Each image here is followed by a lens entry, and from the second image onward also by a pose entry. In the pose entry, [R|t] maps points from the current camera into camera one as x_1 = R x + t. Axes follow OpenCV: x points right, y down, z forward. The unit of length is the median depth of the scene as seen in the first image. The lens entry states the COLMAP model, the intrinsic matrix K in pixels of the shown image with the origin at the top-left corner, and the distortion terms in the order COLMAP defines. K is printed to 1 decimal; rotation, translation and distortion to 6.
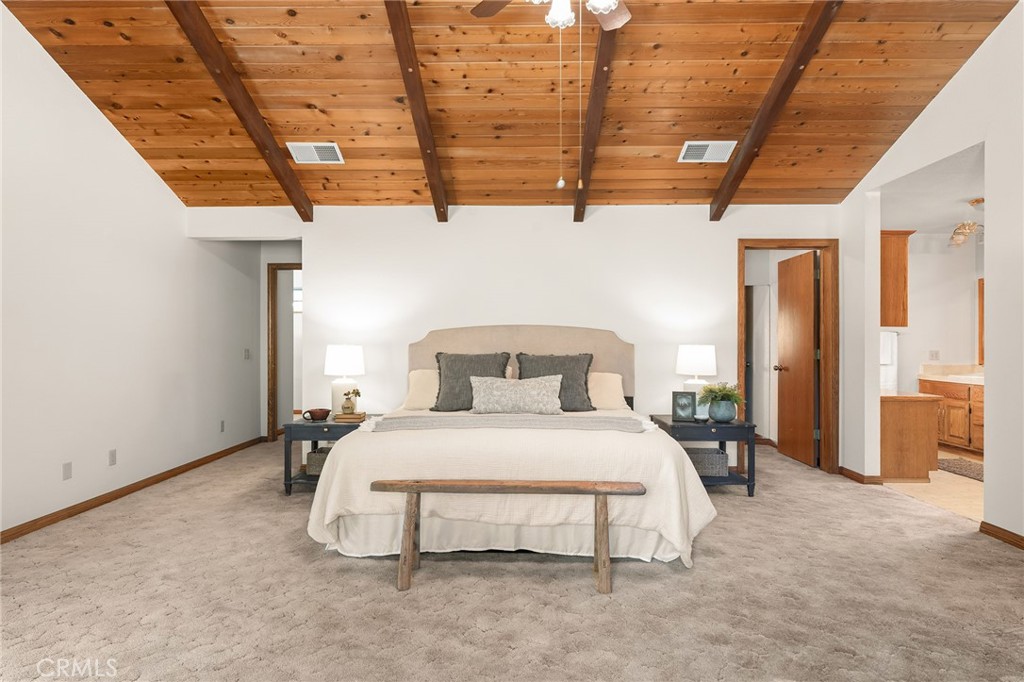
lens RADIAL K [[564.0, 0, 508.8], [0, 564.0, 341.1], [0, 0, 1]] dist [-0.003127, 0.001551]
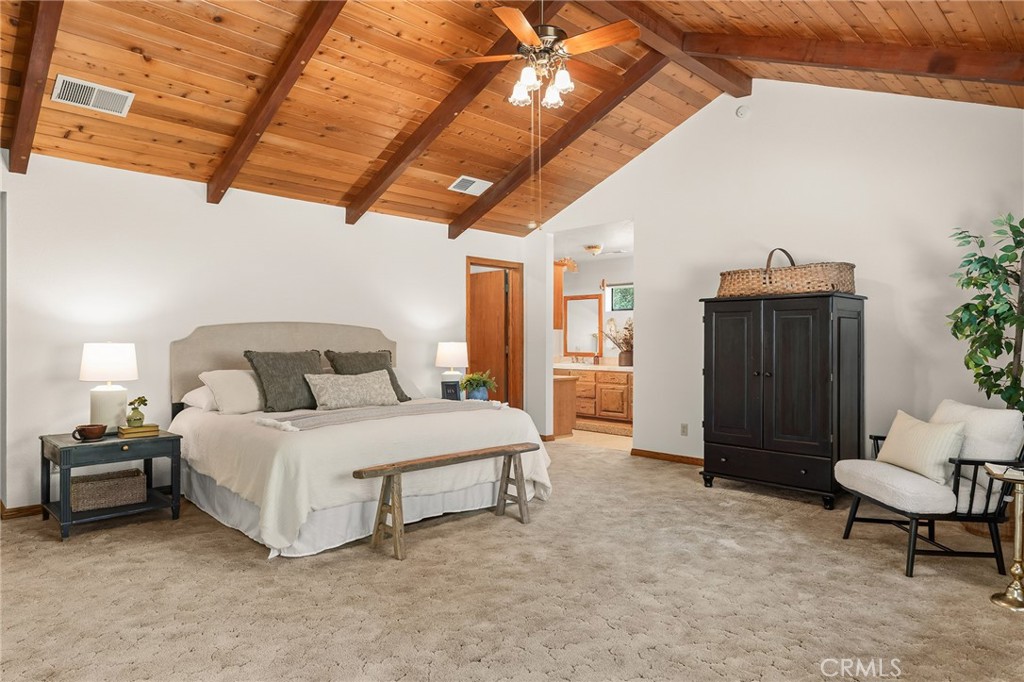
lens RADIAL K [[614.4, 0, 513.1], [0, 614.4, 339.5], [0, 0, 1]] dist [-0.001089, 0.003482]
pose [[0.700620, 0.002411, 0.713531, -0.542003], [-0.002115, 0.999997, -0.001303, 0.002368], [-0.713532, -0.000596, 0.700623, -0.010261]]
